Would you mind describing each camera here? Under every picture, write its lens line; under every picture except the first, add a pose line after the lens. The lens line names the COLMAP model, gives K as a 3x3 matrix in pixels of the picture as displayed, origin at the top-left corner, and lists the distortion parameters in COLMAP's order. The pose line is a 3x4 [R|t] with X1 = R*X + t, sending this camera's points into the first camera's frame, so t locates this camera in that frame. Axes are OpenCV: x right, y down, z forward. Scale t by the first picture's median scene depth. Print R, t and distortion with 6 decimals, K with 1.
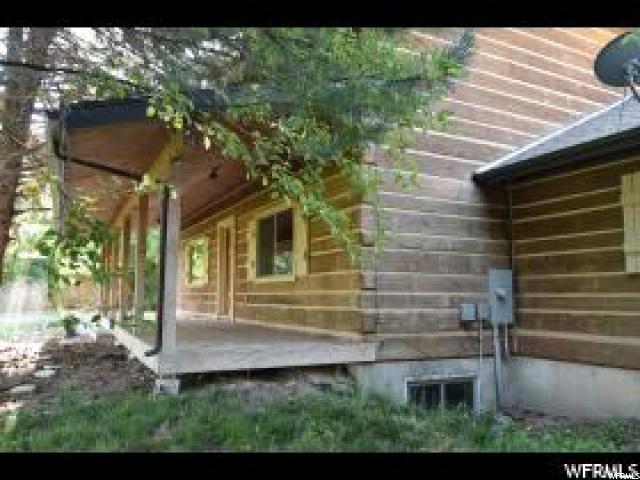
lens RADIAL K [[522.4, 0, 320.0], [0, 522.4, 240.0], [0, 0, 1]] dist [-0.000803, 0.003844]
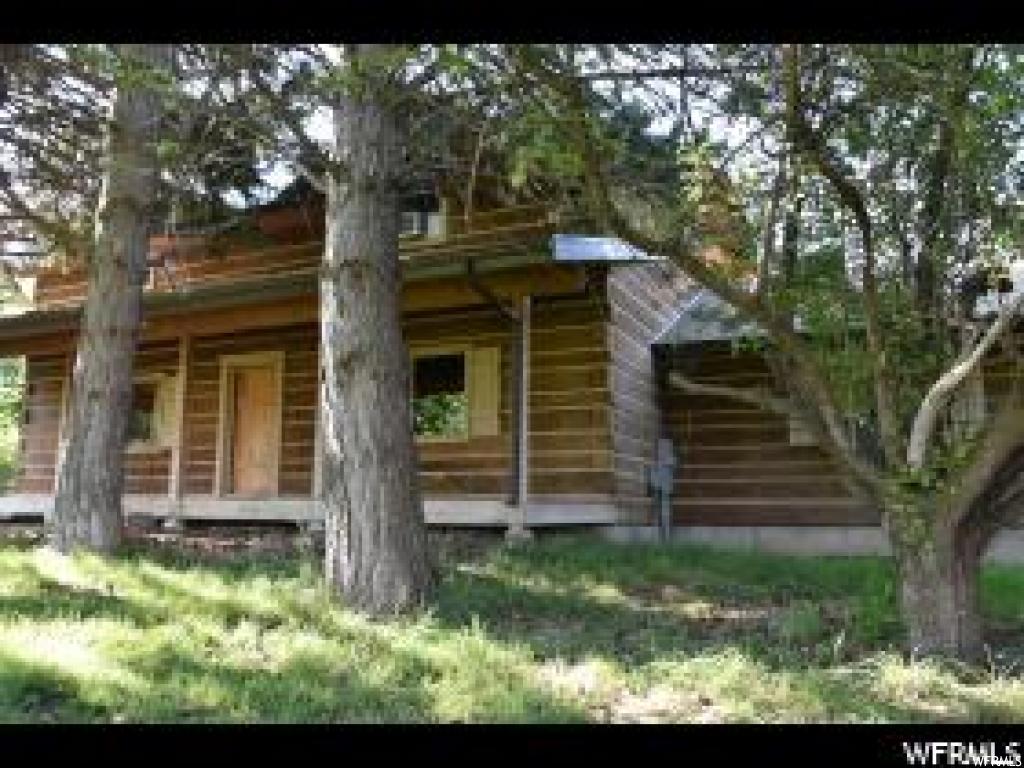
lens RADIAL K [[835.8, 0, 512.0], [0, 835.8, 384.0], [0, 0, 1]] dist [-0.000803, 0.003844]
pose [[0.816858, 0.092167, 0.569428, -0.876572], [-0.068482, 0.995666, -0.062919, 0.074362], [-0.572759, 0.012400, 0.819630, -0.170728]]
